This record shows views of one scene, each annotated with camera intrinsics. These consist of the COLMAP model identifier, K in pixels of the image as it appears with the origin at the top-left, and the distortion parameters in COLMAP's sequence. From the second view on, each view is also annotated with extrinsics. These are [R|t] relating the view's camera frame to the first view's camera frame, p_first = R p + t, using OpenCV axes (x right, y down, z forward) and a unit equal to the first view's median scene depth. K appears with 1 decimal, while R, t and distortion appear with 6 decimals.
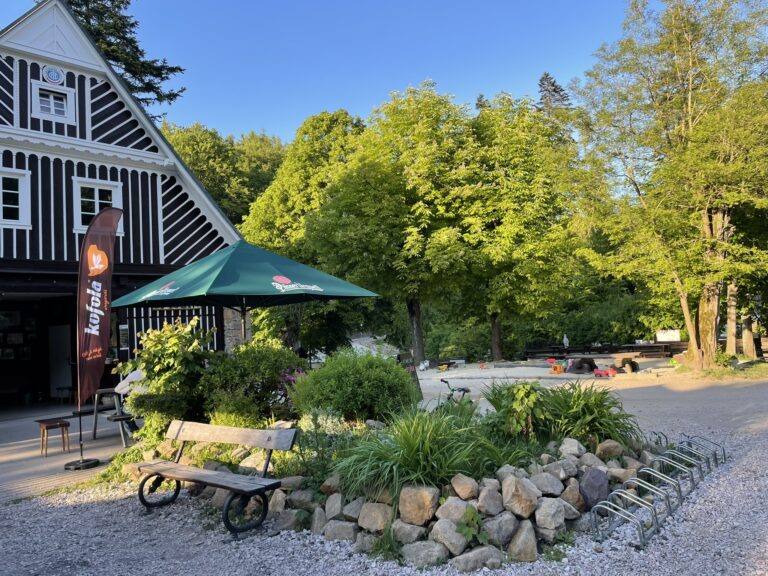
lens RADIAL K [[567.5, 0, 382.5], [0, 567.5, 283.2], [0, 0, 1]] dist [0.079646, -0.112537]
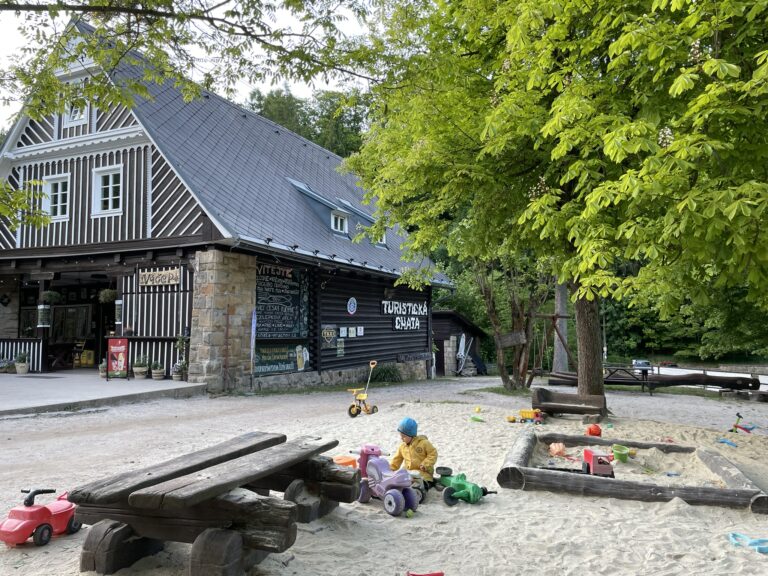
lens RADIAL K [[567.5, 0, 382.5], [0, 567.5, 283.2], [0, 0, 1]] dist [0.079646, -0.112537]
pose [[0.331601, -0.004573, -0.943409, 0.714098], [0.059287, 0.998113, 0.016001, 0.055250], [0.941555, -0.061238, 0.331246, 1.137862]]
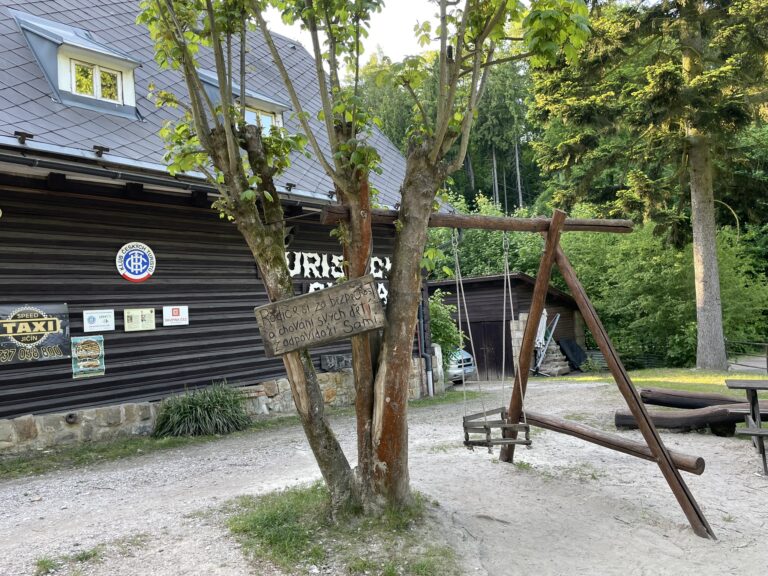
lens RADIAL K [[567.5, 0, 382.5], [0, 567.5, 283.2], [0, 0, 1]] dist [0.079646, -0.112537]
pose [[0.073631, 0.001963, -0.997284, 0.028233], [0.143864, 0.989518, 0.012569, 0.183303], [0.986854, -0.144399, 0.072577, 1.741235]]
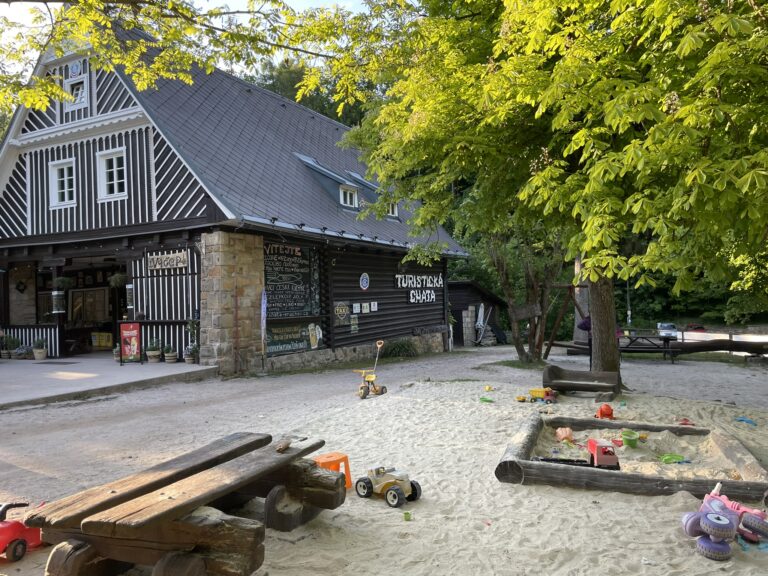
lens RADIAL K [[567.5, 0, 382.5], [0, 567.5, 283.2], [0, 0, 1]] dist [0.079646, -0.112537]
pose [[0.296411, 0.036356, -0.954368, 0.702519], [0.093581, 0.993361, 0.066906, 0.044962], [0.950465, -0.109143, 0.291041, 1.165315]]
